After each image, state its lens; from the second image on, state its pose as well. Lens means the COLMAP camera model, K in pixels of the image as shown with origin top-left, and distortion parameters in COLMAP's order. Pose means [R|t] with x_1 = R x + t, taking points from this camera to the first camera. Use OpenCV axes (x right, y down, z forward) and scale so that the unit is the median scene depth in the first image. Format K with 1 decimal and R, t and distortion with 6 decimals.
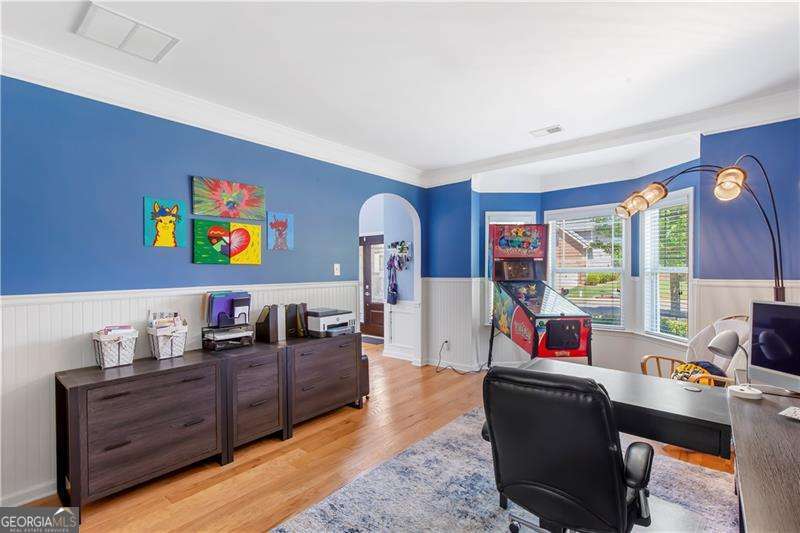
lens RADIAL K [[373.4, 0, 401.5], [0, 373.4, 274.1], [0, 0, 1]] dist [0.014920, -0.004902]
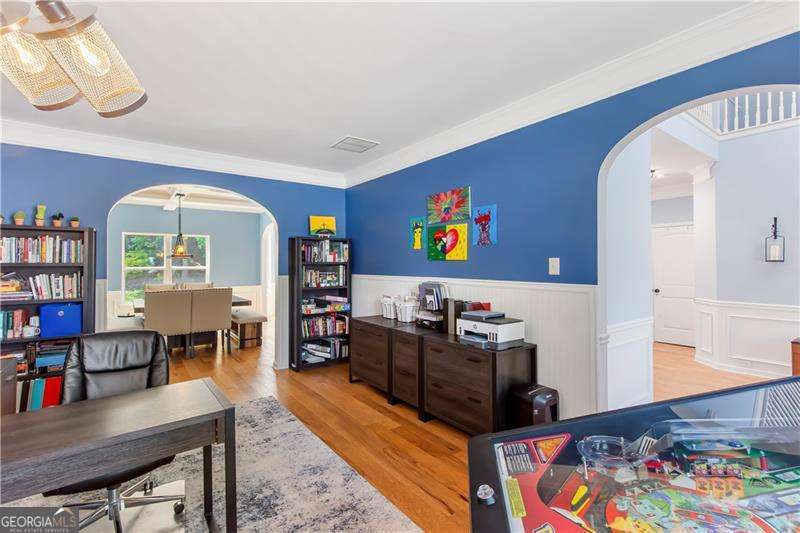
lens RADIAL K [[373.4, 0, 402.0], [0, 373.4, 258.2], [0, 0, 1]] dist [0.014920, -0.004902]
pose [[-0.235160, -0.003250, -0.971951, 0.736625], [-0.007997, 0.999967, -0.001409, -0.030038], [0.971924, 0.007441, -0.235178, 1.142673]]
